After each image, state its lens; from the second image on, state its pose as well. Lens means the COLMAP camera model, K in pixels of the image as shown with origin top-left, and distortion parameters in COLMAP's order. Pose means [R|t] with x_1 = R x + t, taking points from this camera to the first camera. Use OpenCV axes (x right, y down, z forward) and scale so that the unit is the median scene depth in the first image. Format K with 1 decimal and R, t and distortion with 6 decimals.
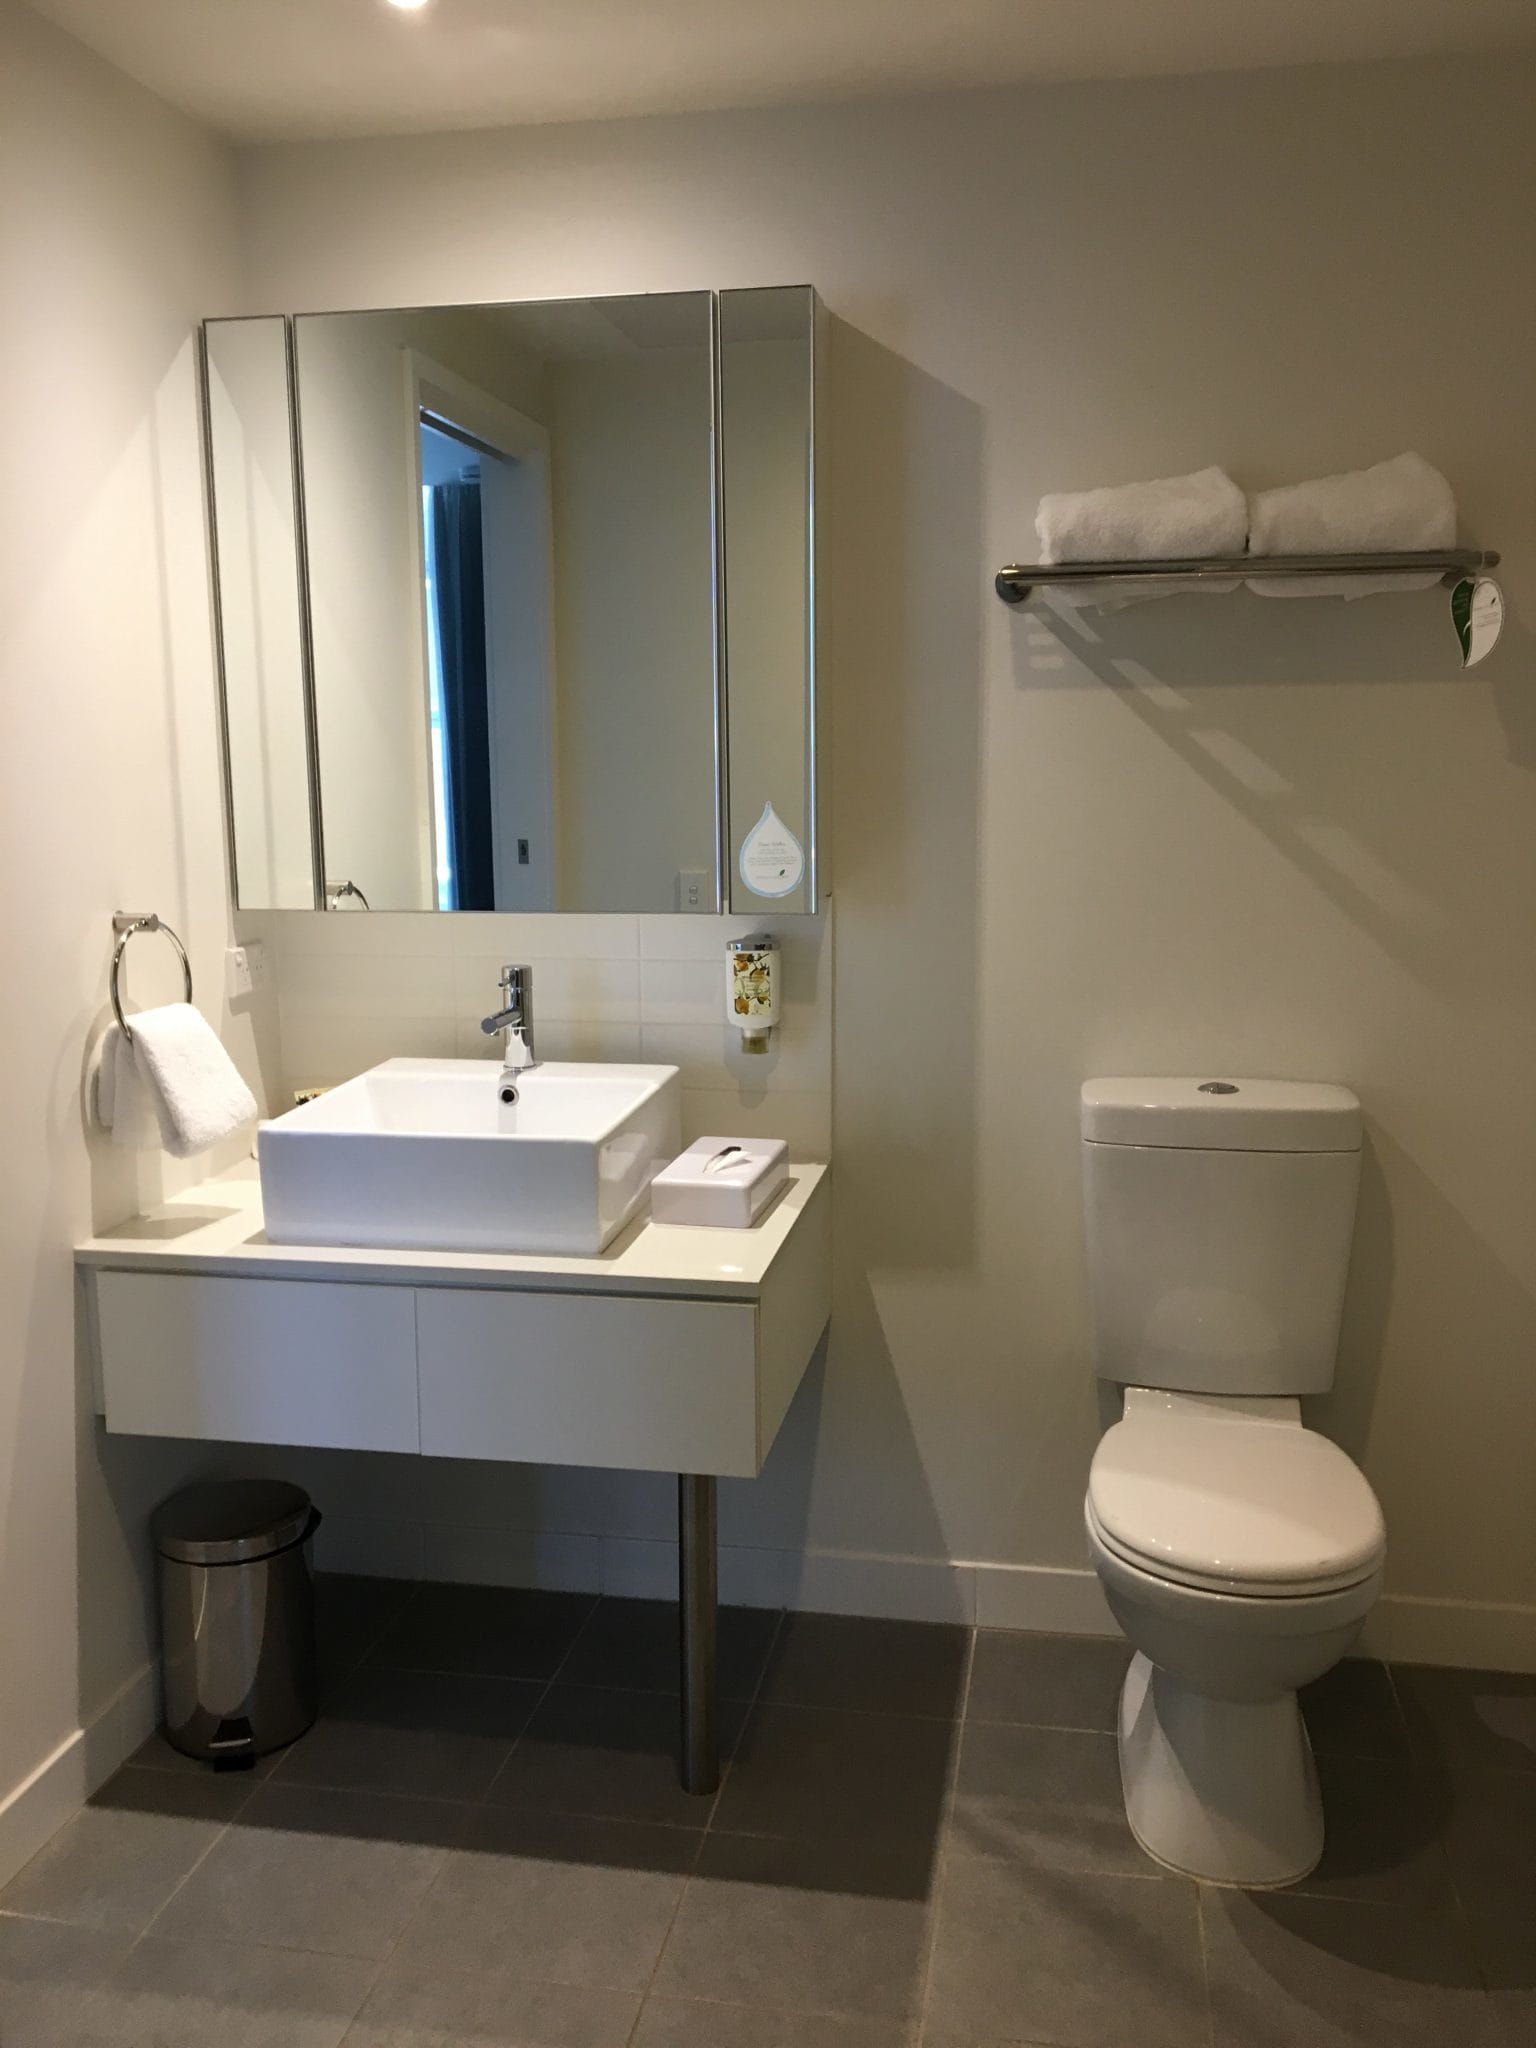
lens RADIAL K [[1713.6, 0, 768.0], [0, 1713.6, 1024.0], [0, 0, 1]] dist [0.094399, -0.140841]
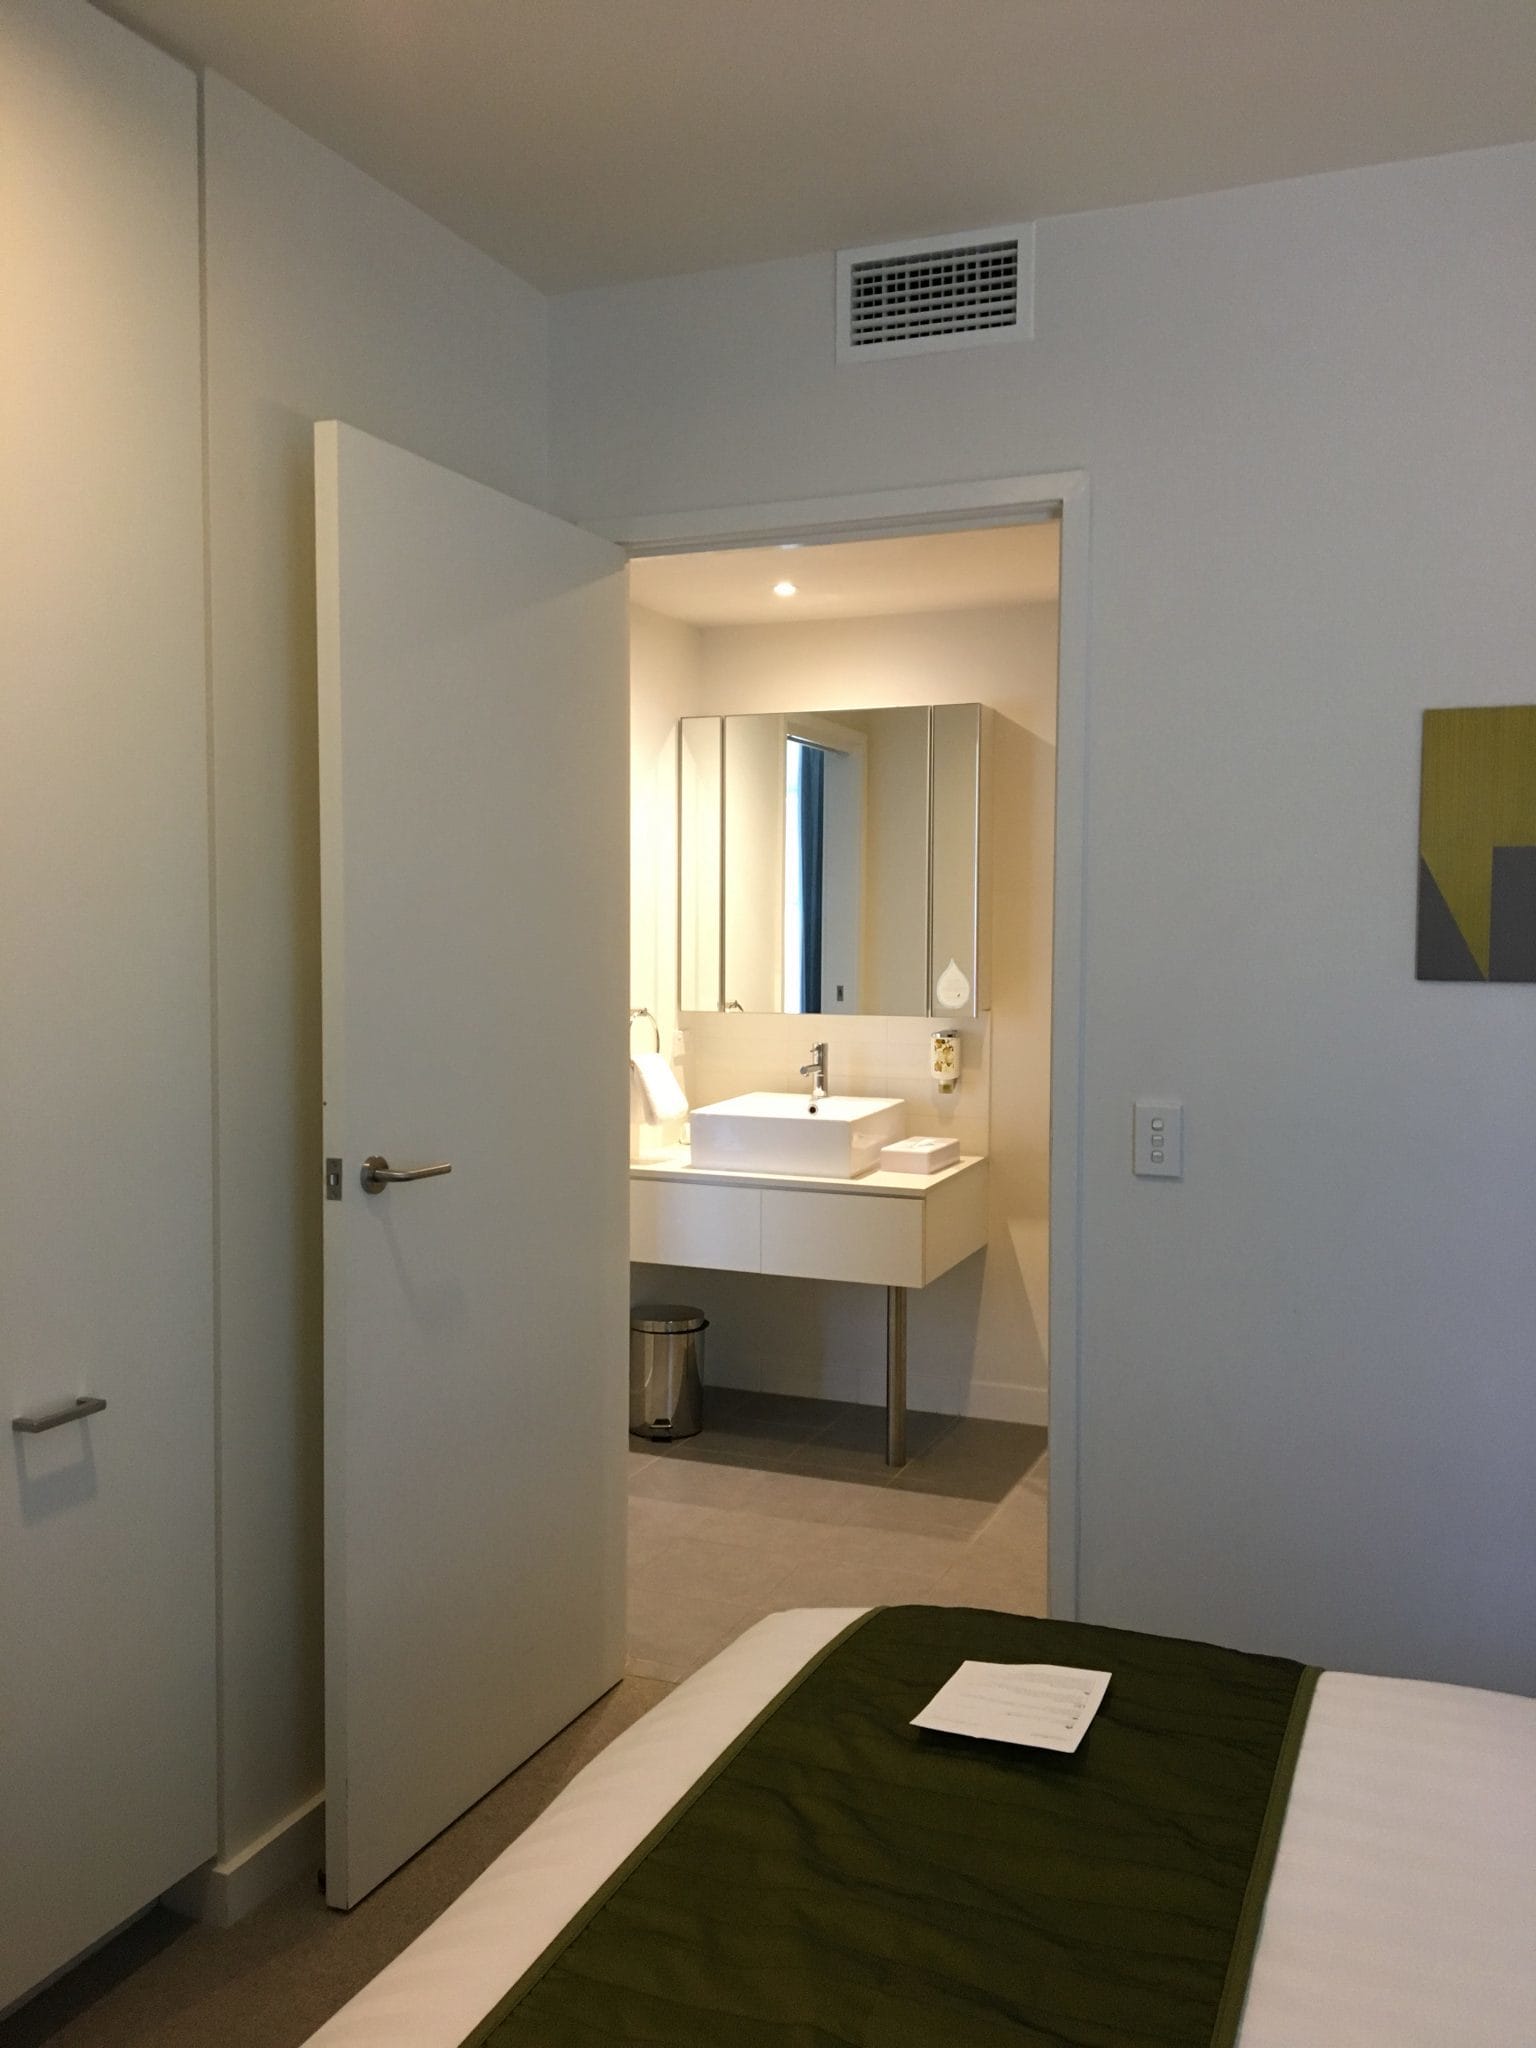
lens RADIAL K [[1713.6, 0, 768.0], [0, 1713.6, 1024.0], [0, 0, 1]] dist [0.094399, -0.140841]
pose [[0.978257, 0.023456, -0.206066, 0.188818], [-0.044393, 0.994238, -0.097573, 0.134559], [0.202590, 0.104599, 0.973661, -0.865685]]
